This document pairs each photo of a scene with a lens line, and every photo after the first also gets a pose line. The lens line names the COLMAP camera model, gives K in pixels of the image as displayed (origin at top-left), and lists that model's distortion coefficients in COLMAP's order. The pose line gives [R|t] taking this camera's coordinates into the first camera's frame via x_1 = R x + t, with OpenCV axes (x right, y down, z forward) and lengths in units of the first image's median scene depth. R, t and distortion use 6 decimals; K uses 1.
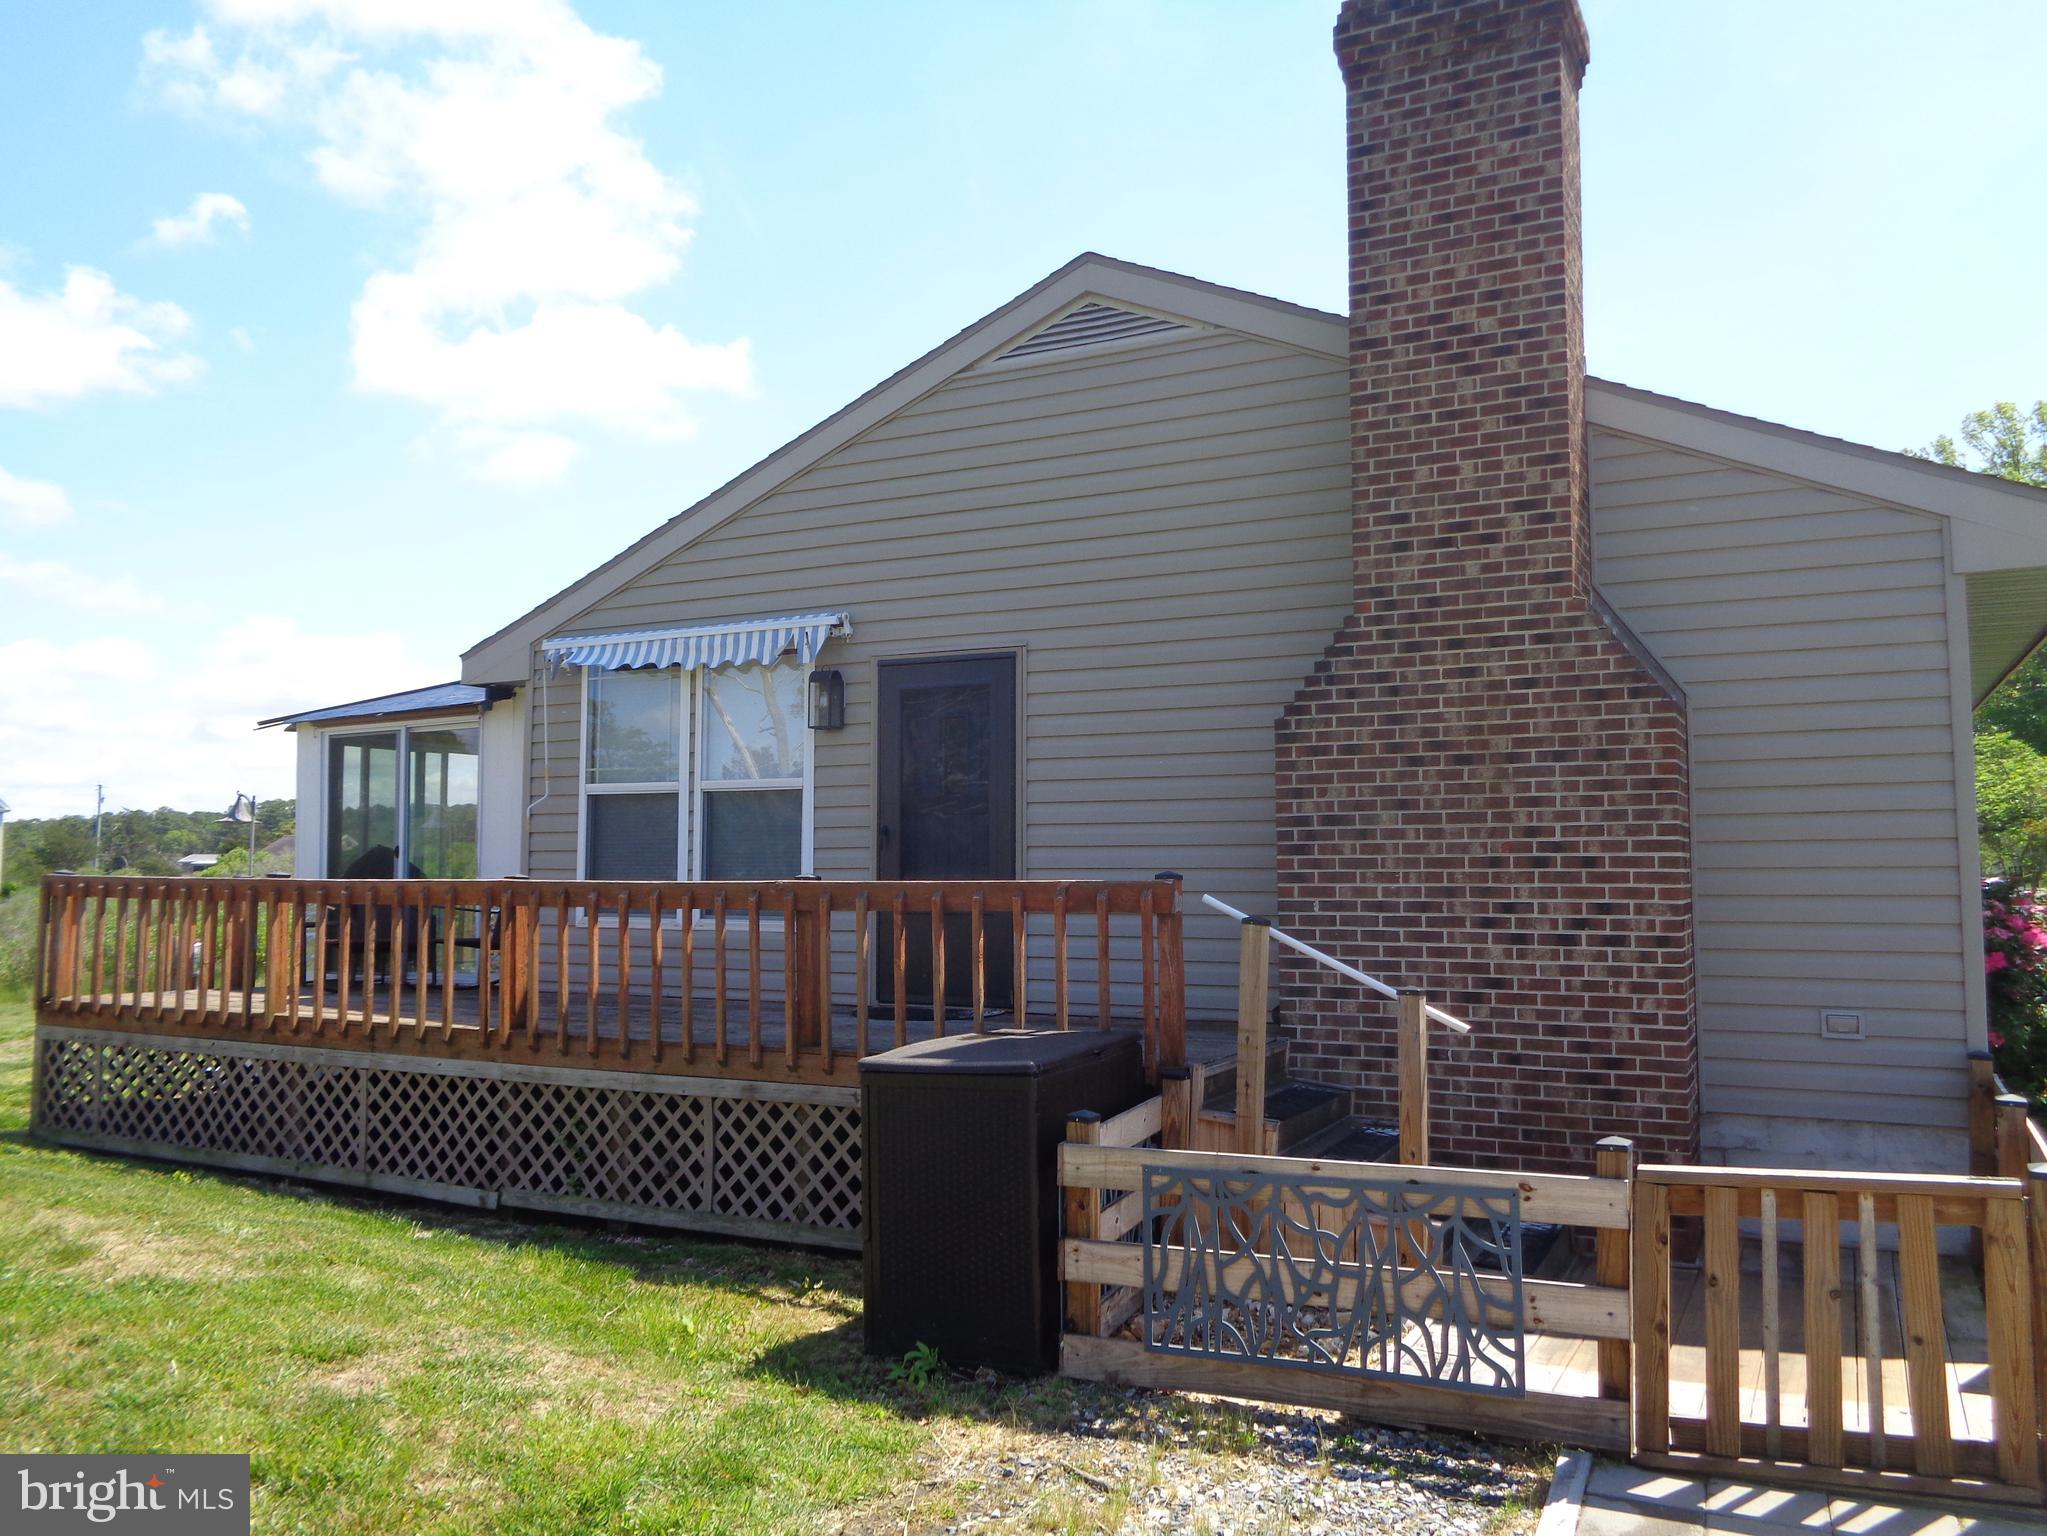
lens RADIAL K [[1630.1, 0, 1023.5], [0, 1630.1, 768.0], [0, 0, 1]] dist [-0.019714, -0.001950]
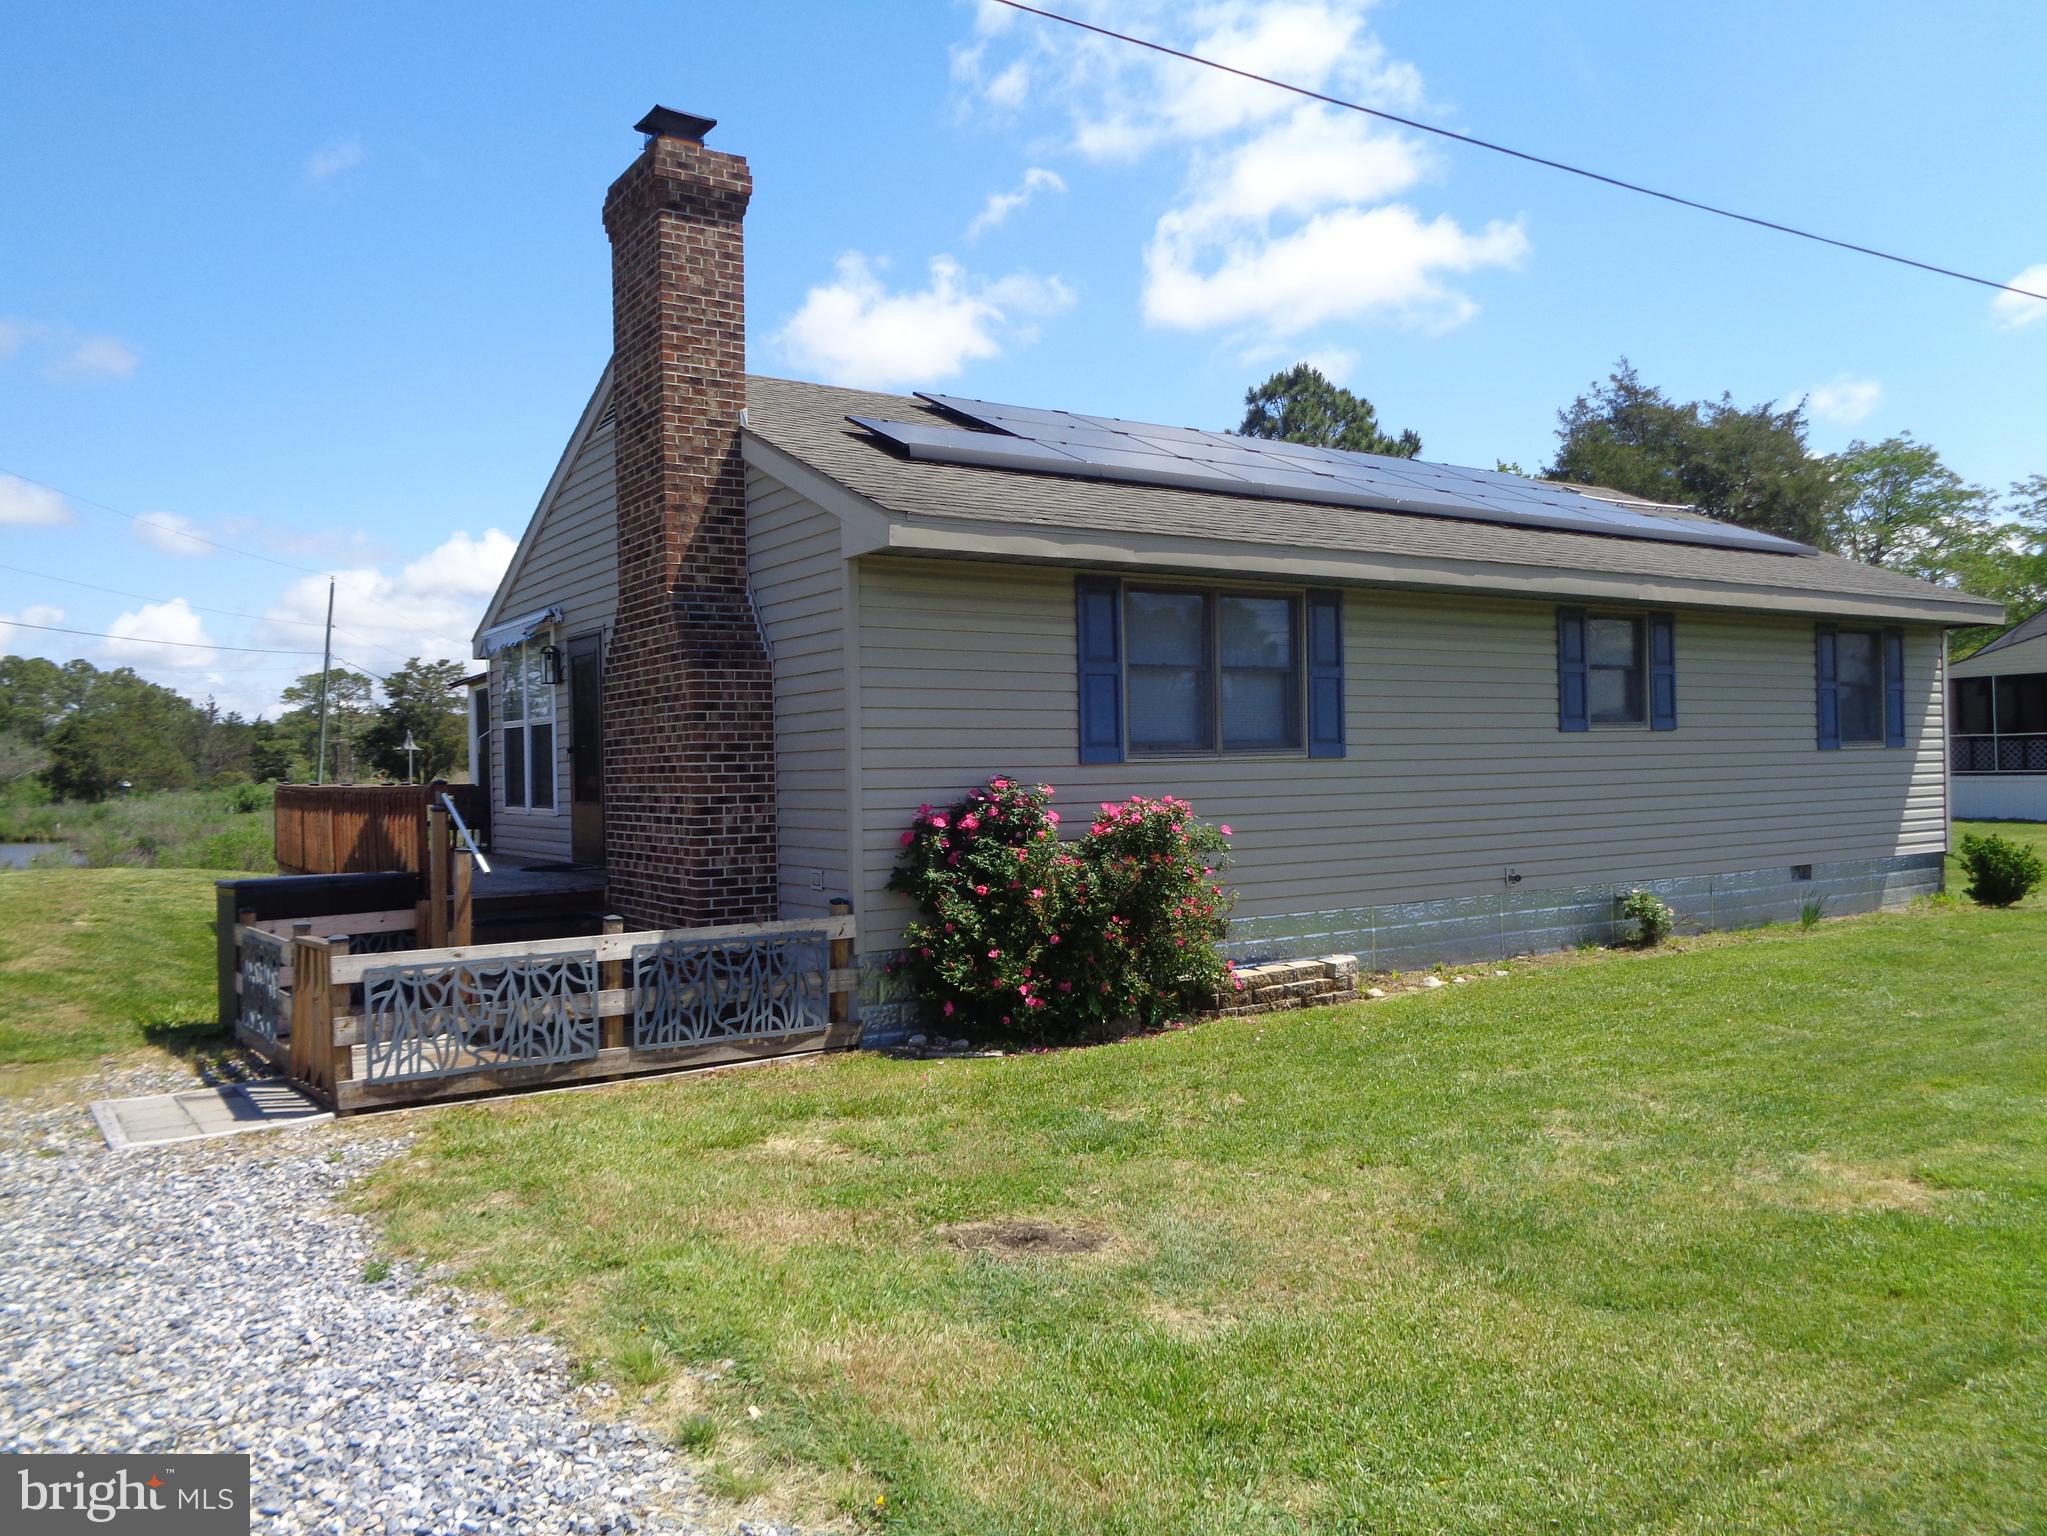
lens RADIAL K [[1540.3, 0, 1023.5], [0, 1540.3, 768.0], [0, 0, 1]] dist [0.002144, 0.005104]
pose [[0.882711, -0.016786, -0.469617, 1.195864], [0.051427, 0.996810, 0.061034, -0.012672], [0.467094, -0.078026, 0.880758, -0.094351]]
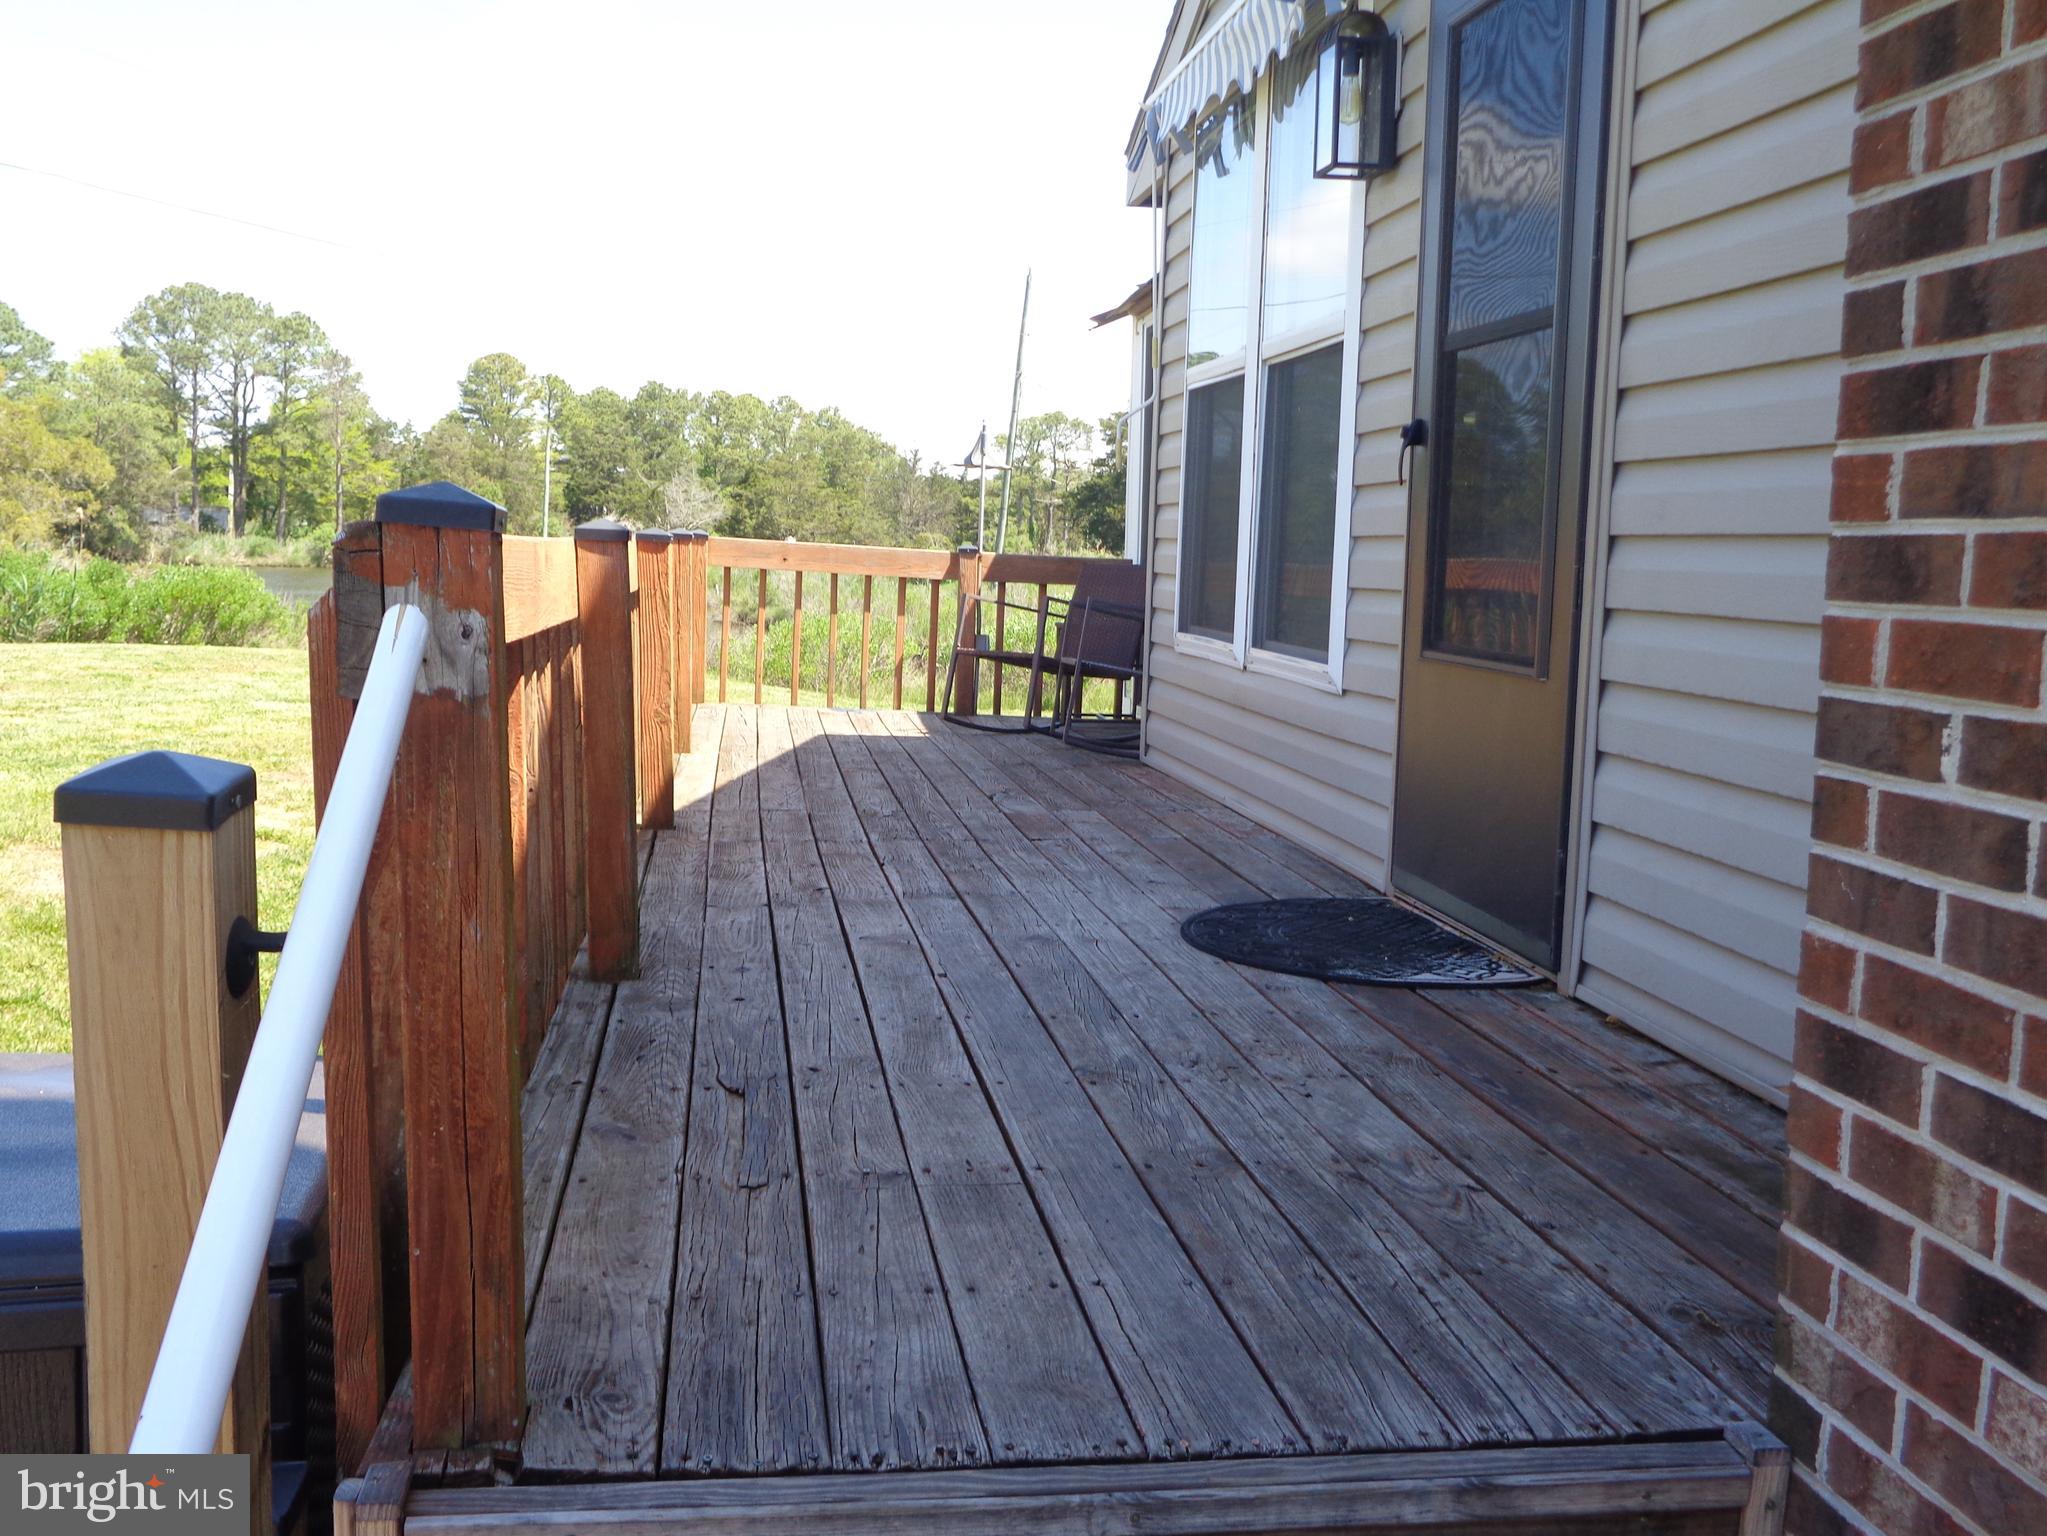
lens RADIAL K [[1916.6, 0, 1023.5], [0, 1916.6, 768.0], [0, 0, 1]] dist [-0.052812, -0.001583]
pose [[0.598164, 0.110718, -0.793689, 0.271040], [0.021052, 0.987897, 0.153676, 0.055923], [0.801097, -0.108632, 0.588593, 0.813966]]
